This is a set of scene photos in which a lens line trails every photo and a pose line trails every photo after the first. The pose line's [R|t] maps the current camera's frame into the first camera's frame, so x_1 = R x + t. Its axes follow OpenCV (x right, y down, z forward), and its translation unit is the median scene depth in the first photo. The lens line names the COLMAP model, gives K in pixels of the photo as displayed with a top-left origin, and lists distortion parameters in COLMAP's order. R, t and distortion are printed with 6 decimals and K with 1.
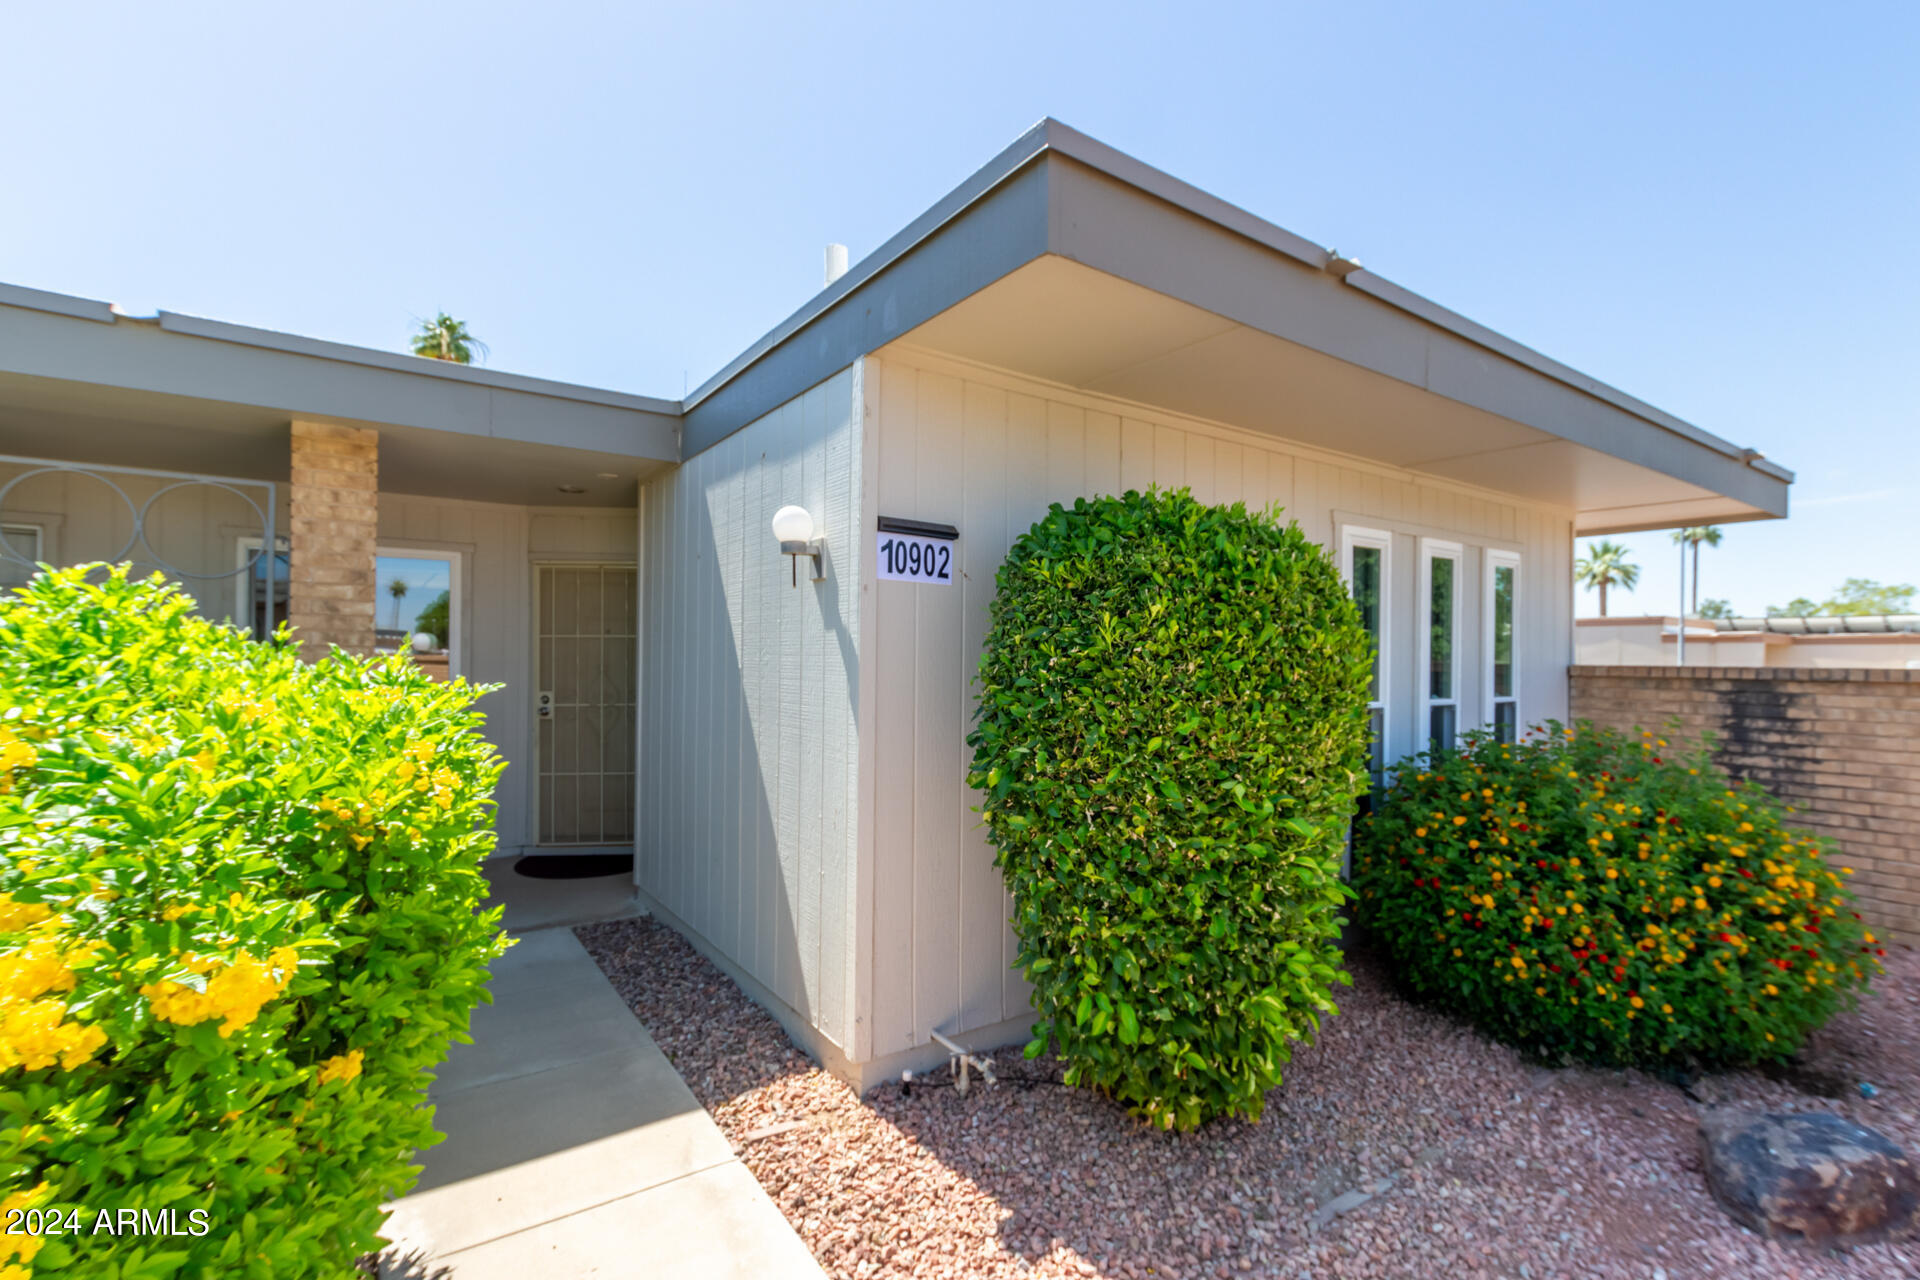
lens RADIAL K [[871.0, 0, 956.6], [0, 871.0, 650.1], [0, 0, 1]] dist [0.013391, -0.006919]
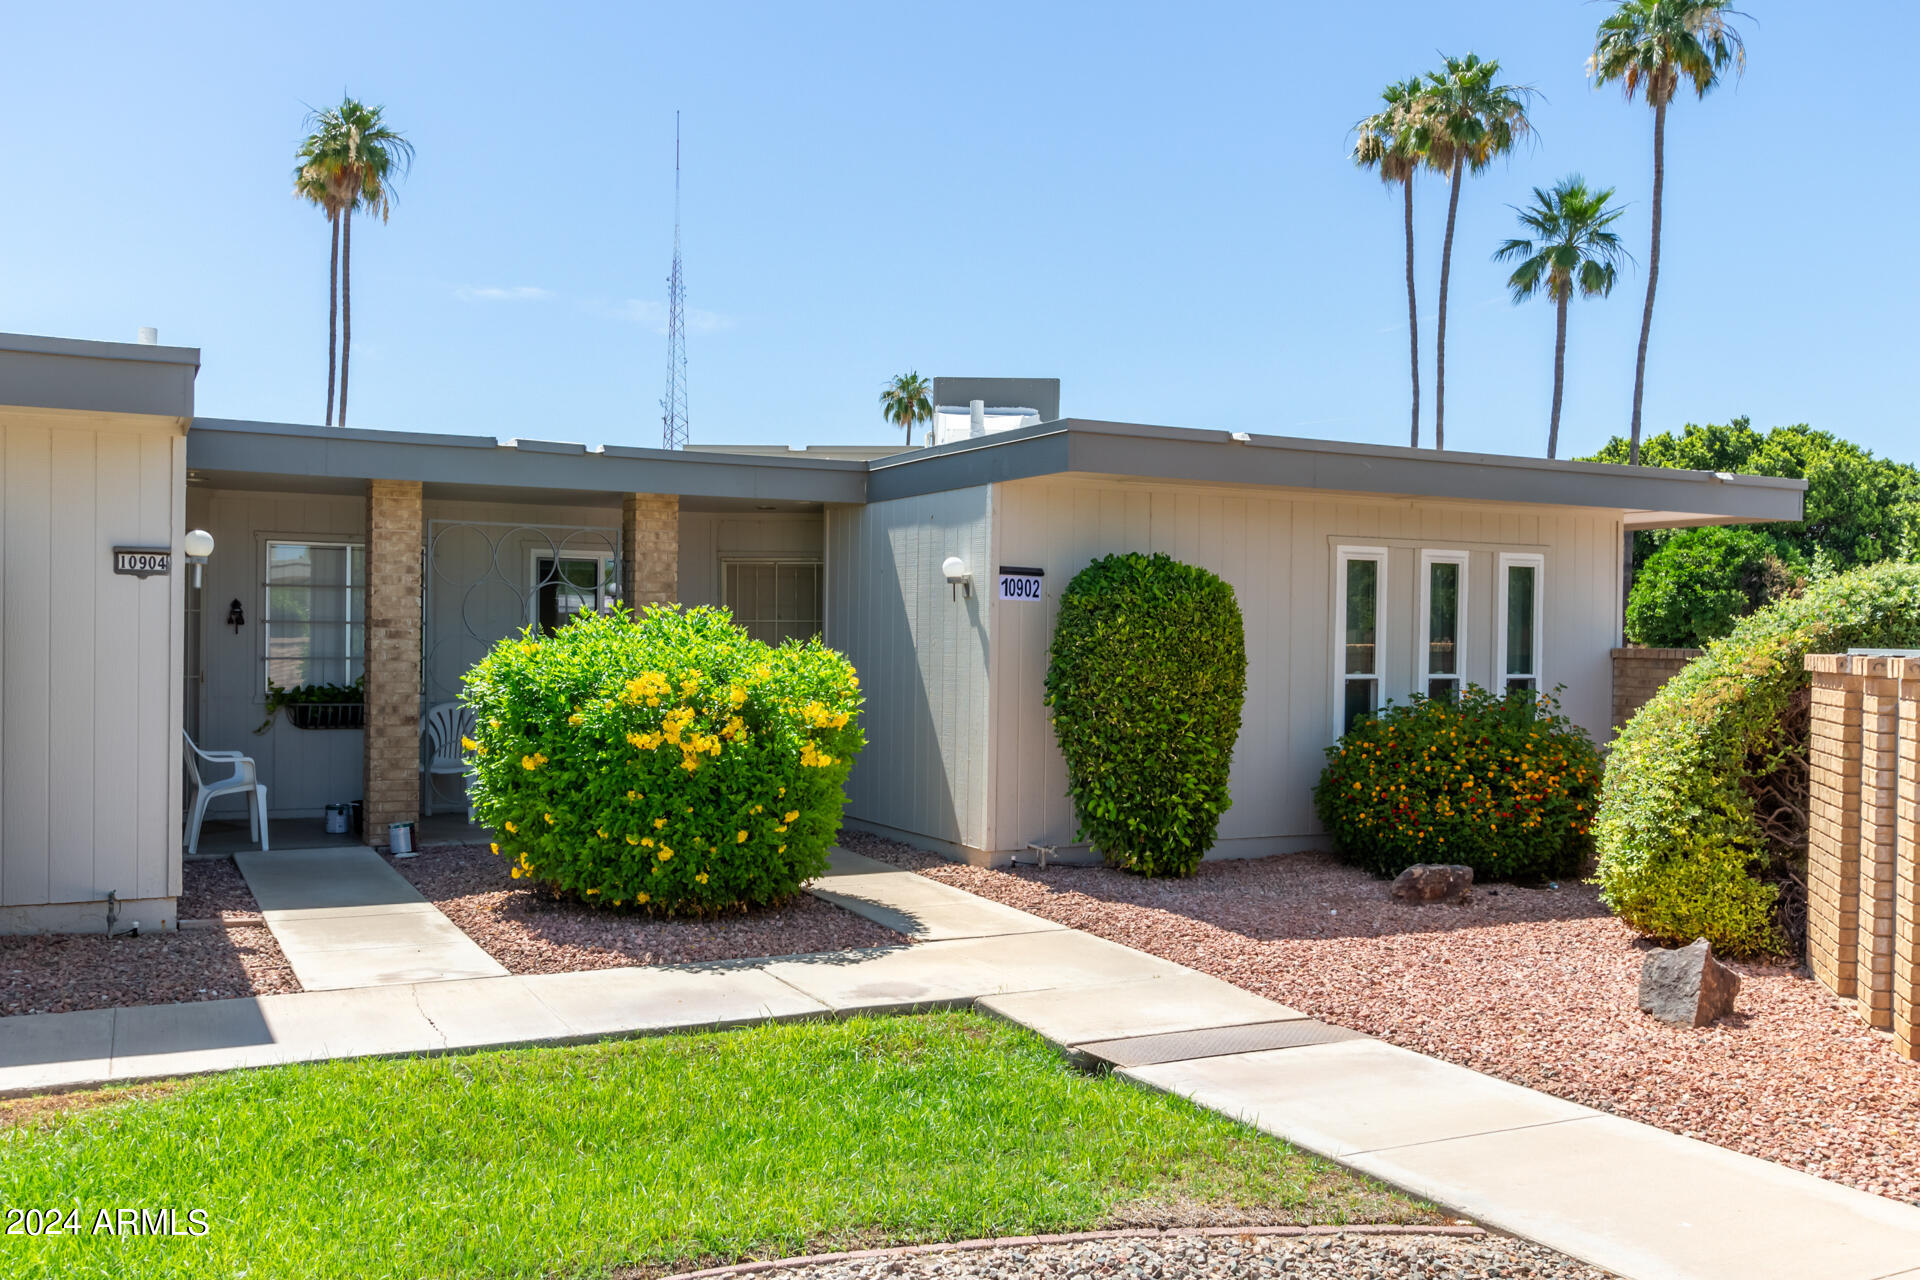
lens RADIAL K [[1673.9, 0, 960.0], [0, 1673.9, 640.0], [0, 0, 1]] dist [-0.003342, -0.008497]
pose [[0.991482, 0.003902, -0.130185, 0.299706], [-0.002497, 0.999937, 0.010954, -0.033186], [0.130219, -0.010535, 0.991429, -2.630378]]
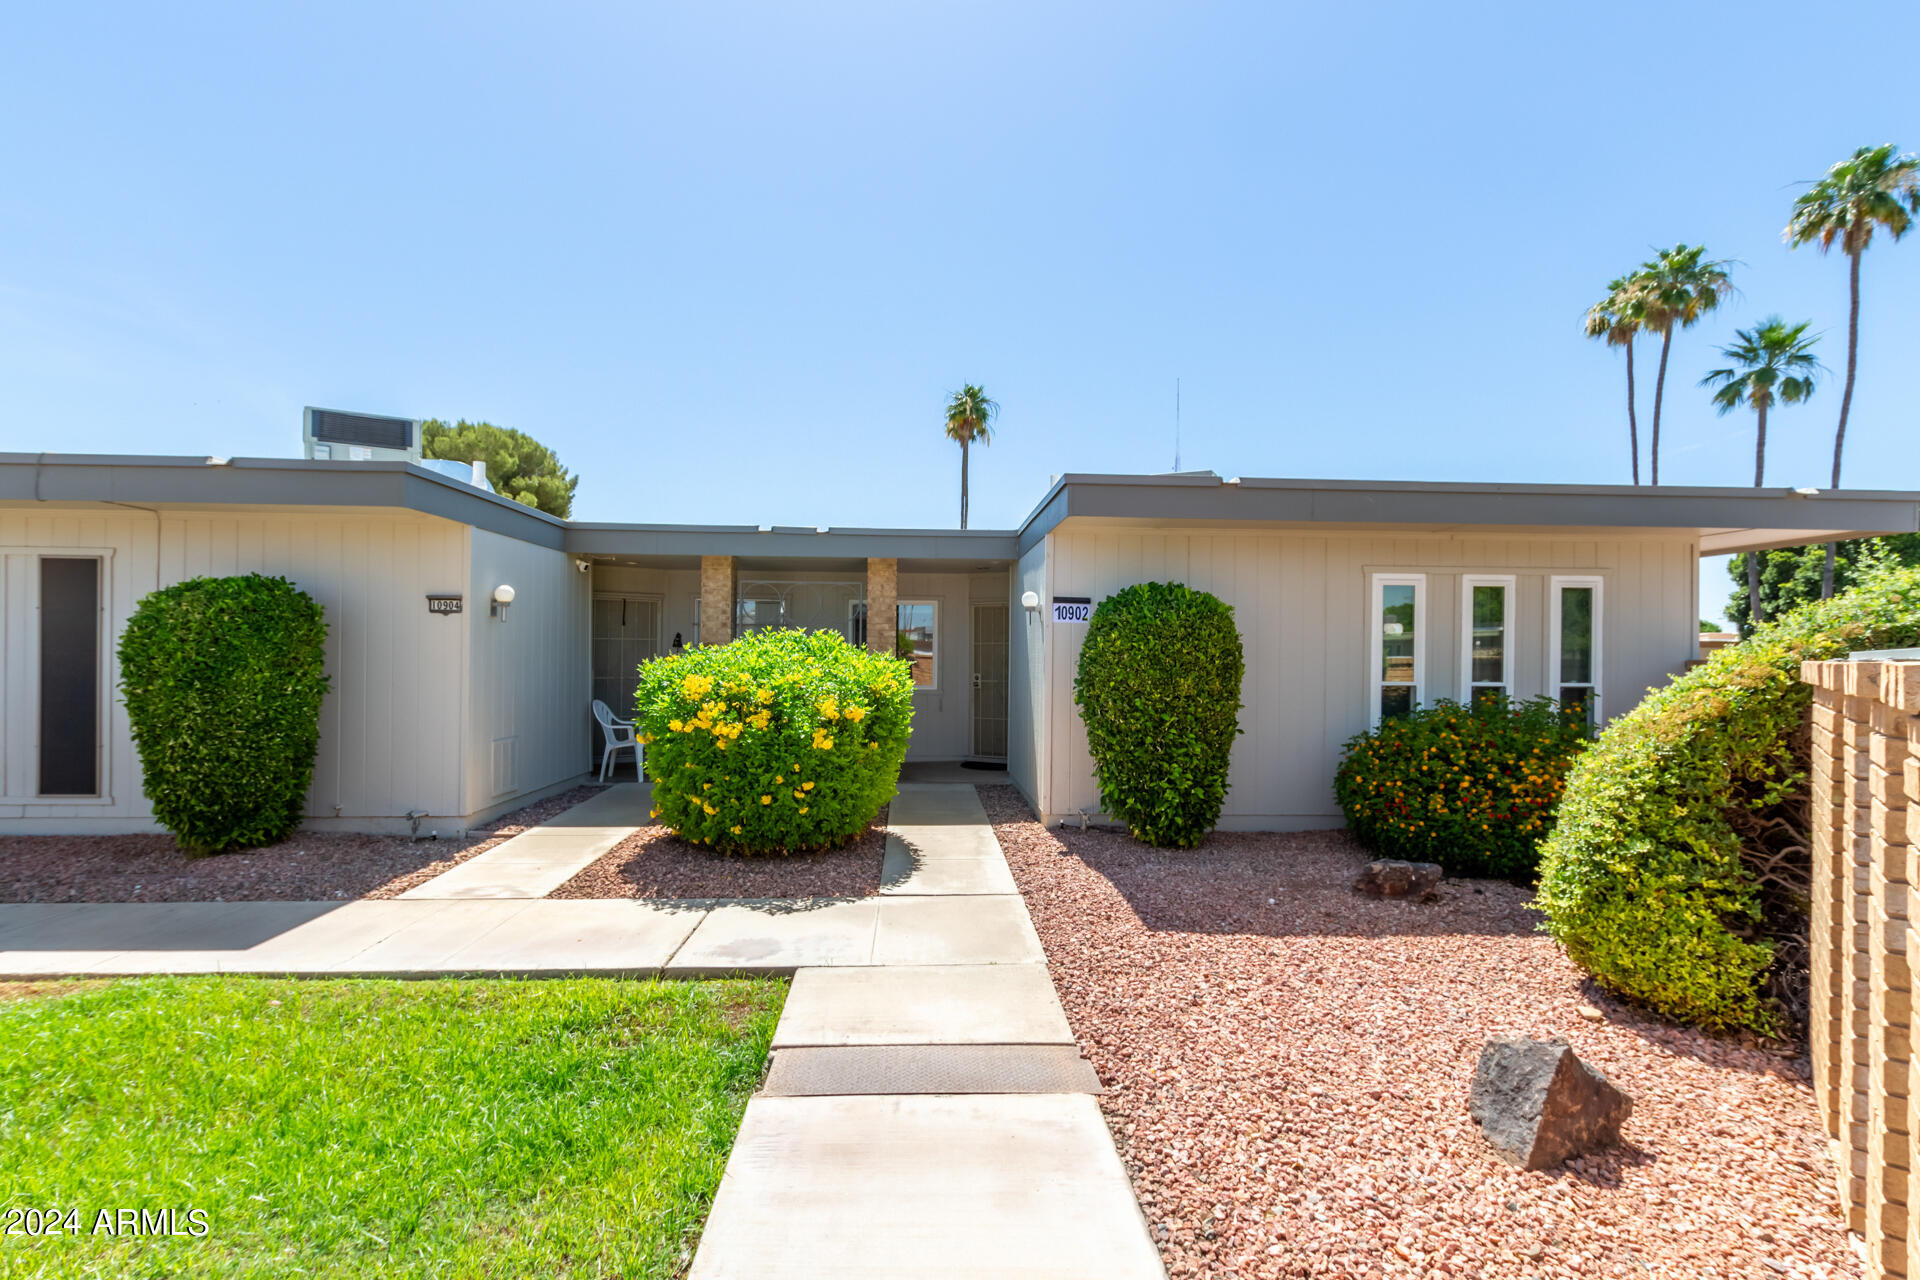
lens RADIAL K [[871.0, 0, 956.6], [0, 871.0, 650.1], [0, 0, 1]] dist [0.013391, -0.006919]
pose [[0.849826, -0.003750, -0.527050, 0.989258], [0.003731, 0.999992, -0.001098, -0.000168], [0.527050, -0.001033, 0.849834, -1.263379]]
